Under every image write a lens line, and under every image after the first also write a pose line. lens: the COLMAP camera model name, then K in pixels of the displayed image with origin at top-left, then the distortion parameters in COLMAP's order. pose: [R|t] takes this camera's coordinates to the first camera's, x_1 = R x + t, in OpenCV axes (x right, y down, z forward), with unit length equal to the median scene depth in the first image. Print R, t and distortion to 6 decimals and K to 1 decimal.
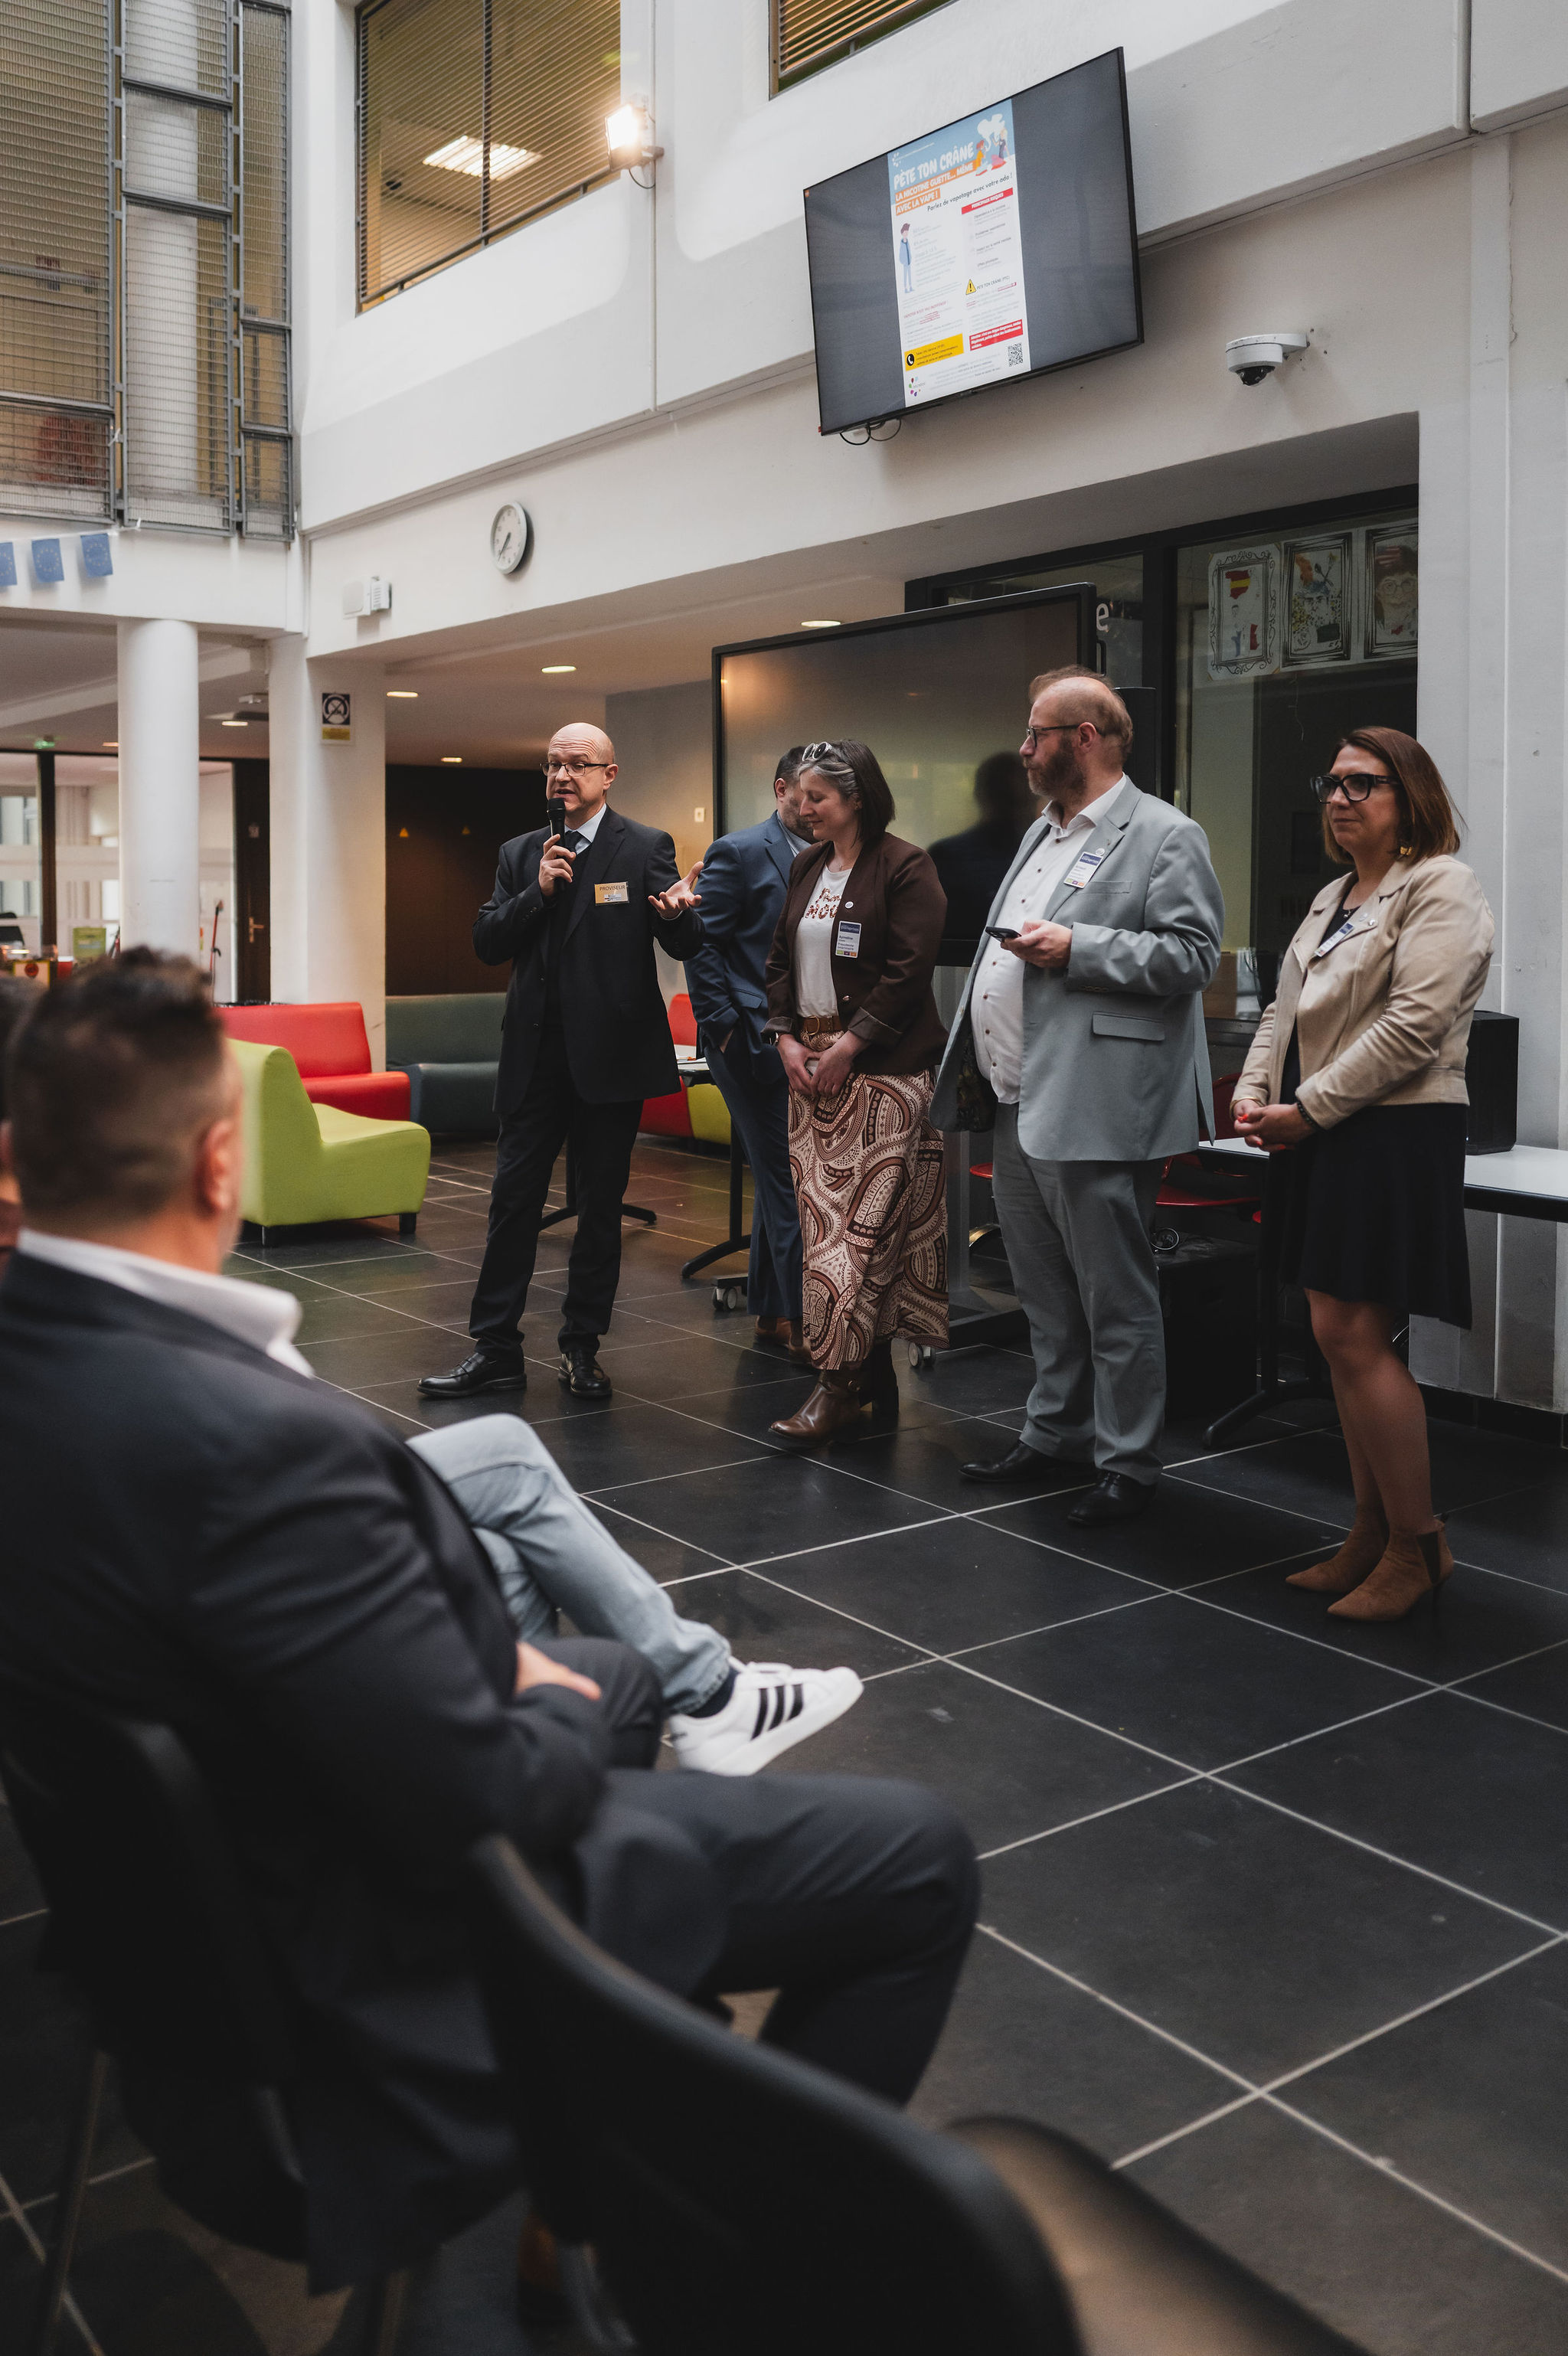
lens RADIAL K [[2089.0, 0, 666.2], [0, 2089.0, 939.8], [0, 0, 1]] dist [-0.032961, 0.030472]
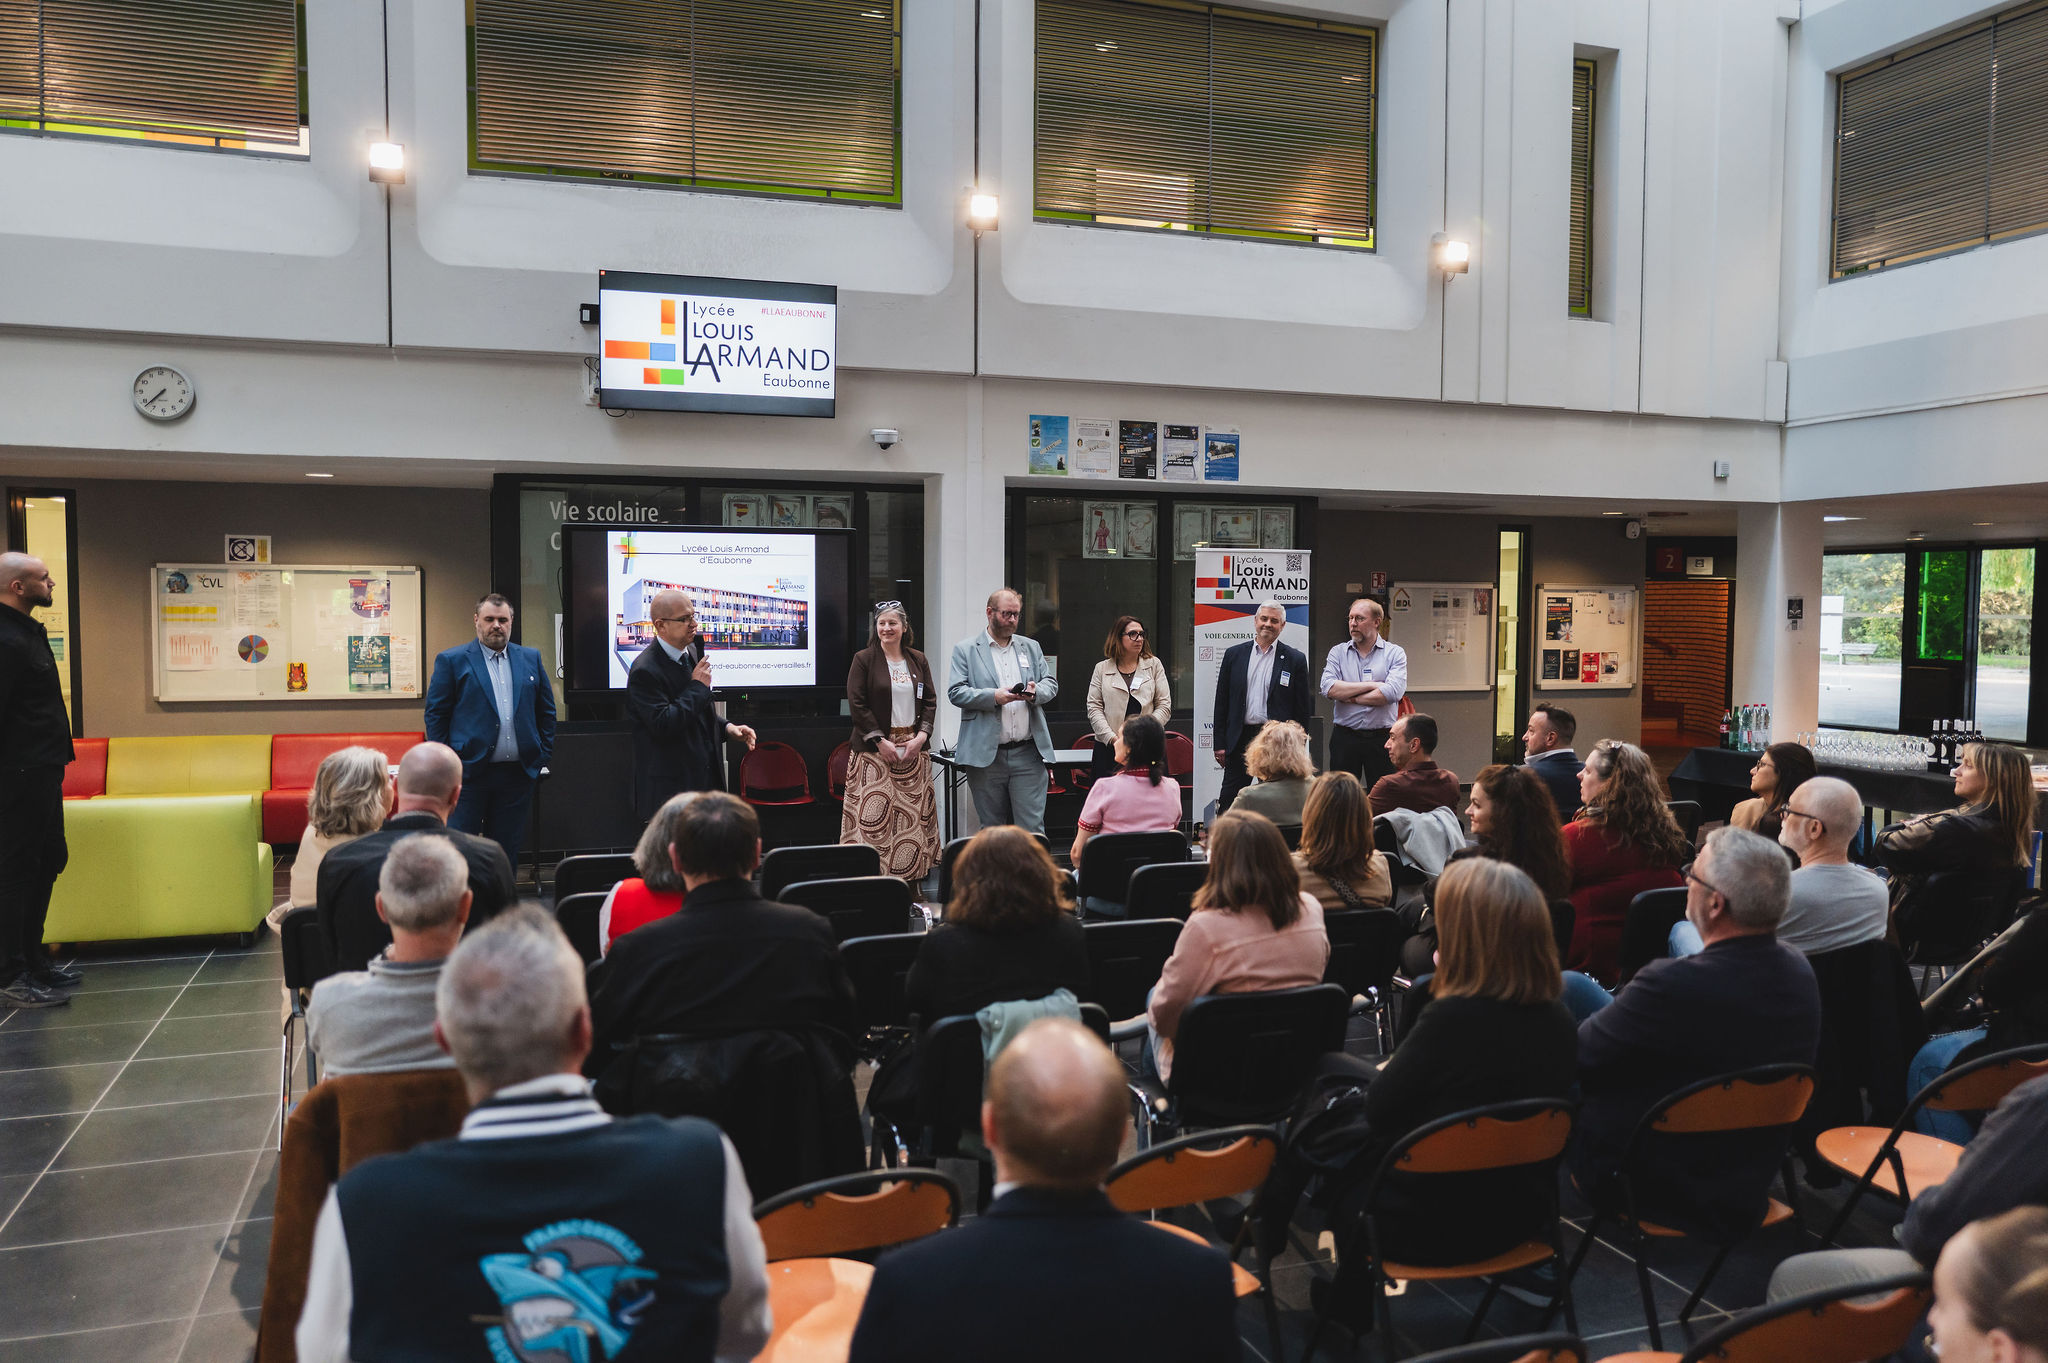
lens RADIAL K [[1623.6, 0, 1026.3], [0, 1623.6, 670.9], [0, 0, 1]] dist [-0.026744, 0.051480]
pose [[0.248495, -0.044538, 0.967609, -1.247402], [0.017098, 0.998988, 0.041591, -0.071835], [-0.968482, 0.006209, 0.249005, 0.314221]]
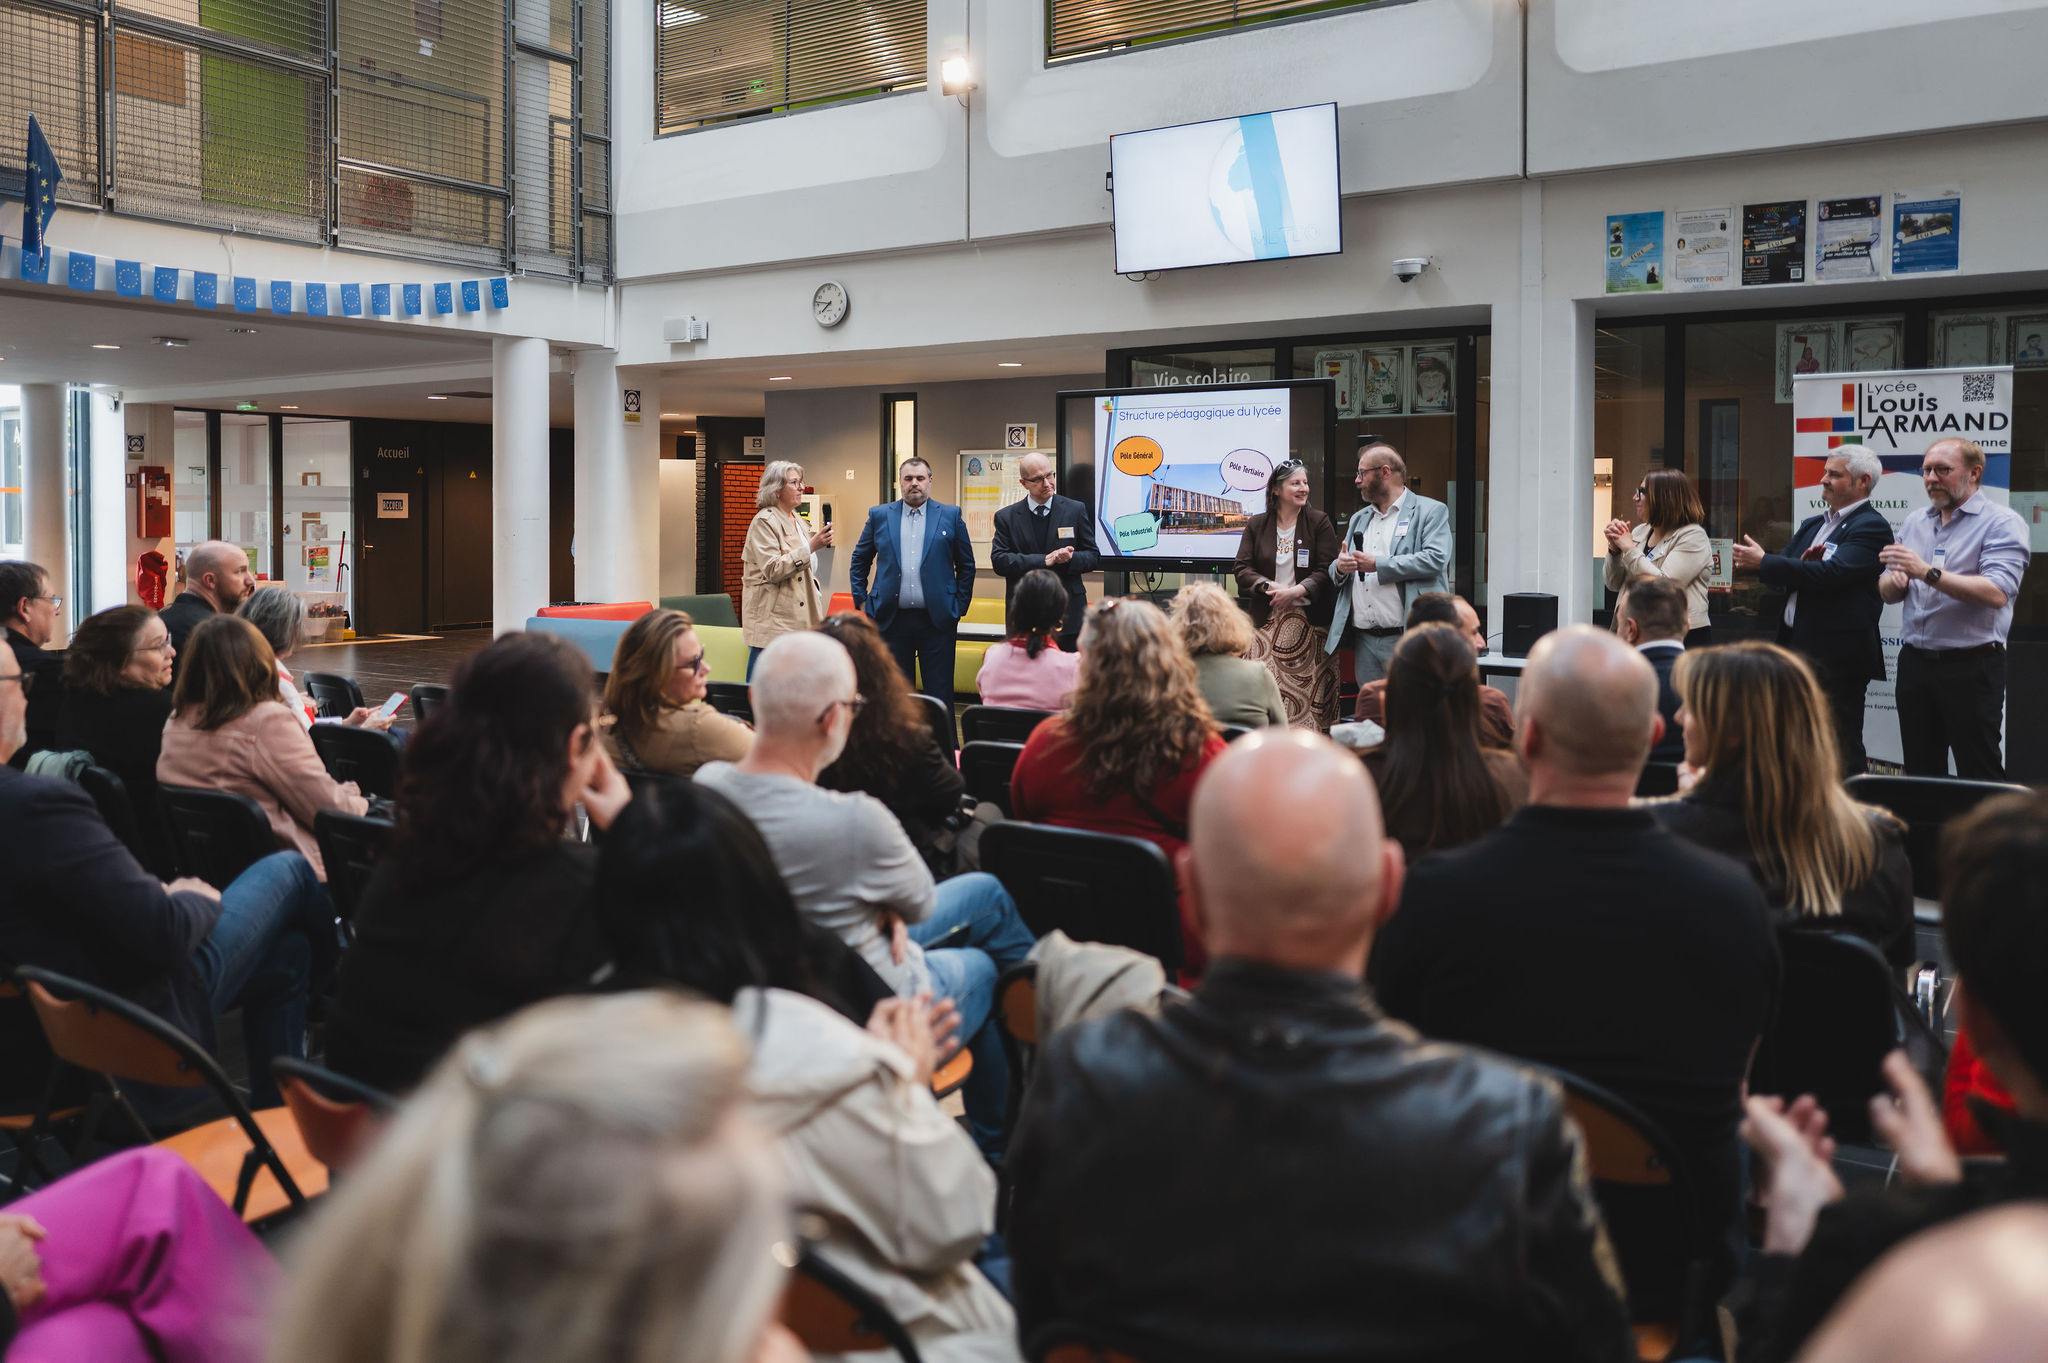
lens RADIAL K [[1623.6, 0, 1023.2], [0, 1623.6, 554.2], [0, 0, 1]] dist [-0.026744, 0.051480]
pose [[0.927758, -0.008085, 0.373094, -0.541321], [0.006379, 0.999963, 0.005806, -0.012450], [-0.373127, -0.003007, 0.927776, -0.266553]]
